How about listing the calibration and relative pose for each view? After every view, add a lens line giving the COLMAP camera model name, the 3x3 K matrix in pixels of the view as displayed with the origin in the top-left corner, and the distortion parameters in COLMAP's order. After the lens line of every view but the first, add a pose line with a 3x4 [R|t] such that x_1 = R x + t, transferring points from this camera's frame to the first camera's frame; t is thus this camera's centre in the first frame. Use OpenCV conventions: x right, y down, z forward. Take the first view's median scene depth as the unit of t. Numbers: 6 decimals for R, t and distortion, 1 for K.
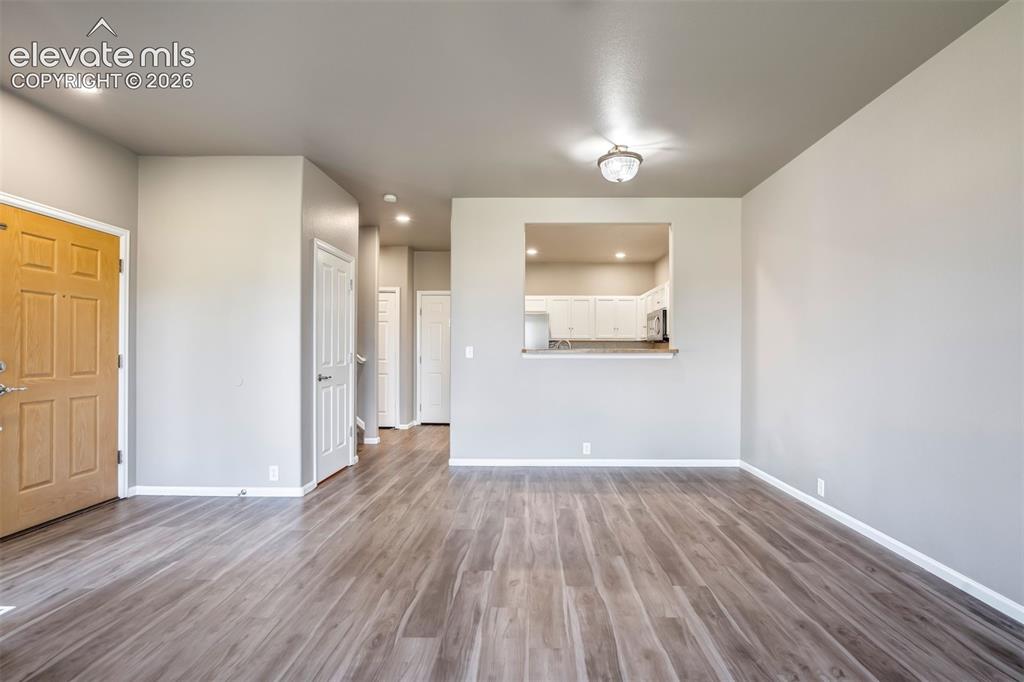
lens RADIAL K [[493.9, 0, 524.0], [0, 493.9, 351.3], [0, 0, 1]] dist [-0.053033, 0.032051]
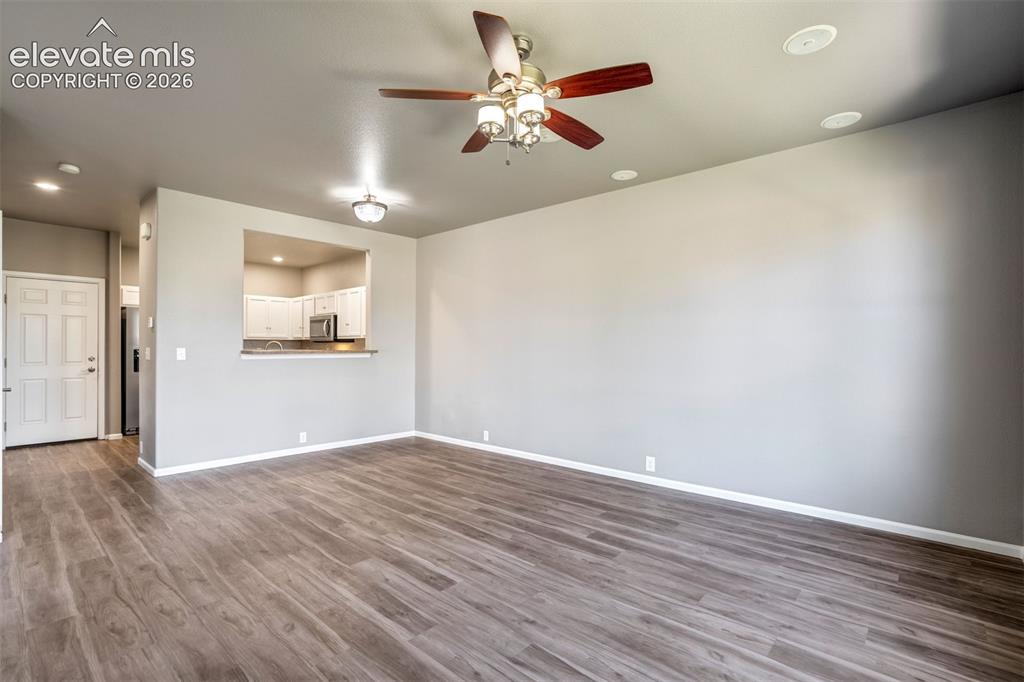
lens RADIAL K [[480.5, 0, 524.5], [0, 480.5, 347.0], [0, 0, 1]] dist [-0.048331, 0.029396]
pose [[0.646759, 0.000696, 0.762694, -0.510426], [-0.002581, 0.999996, 0.001276, -0.019458], [-0.762690, -0.002794, 0.646758, -0.133082]]
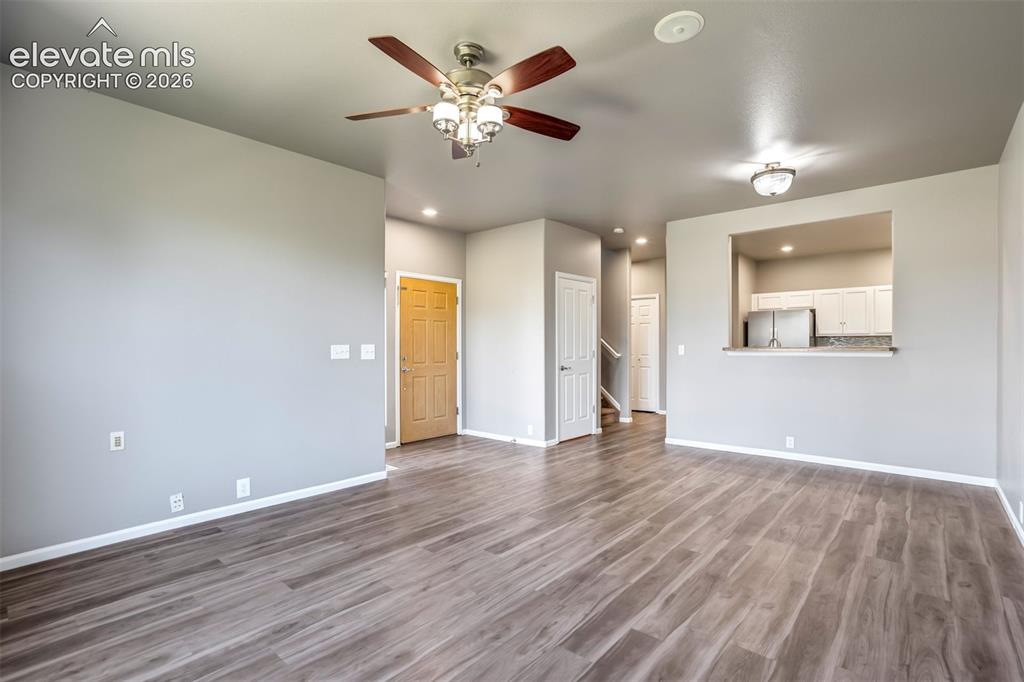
lens RADIAL K [[480.5, 0, 524.5], [0, 480.5, 347.0], [0, 0, 1]] dist [-0.048331, 0.029396]
pose [[0.771882, -0.002956, -0.635759, 0.445788], [0.005138, 0.999986, 0.001589, -0.012267], [0.635746, -0.004494, 0.771886, -0.175642]]
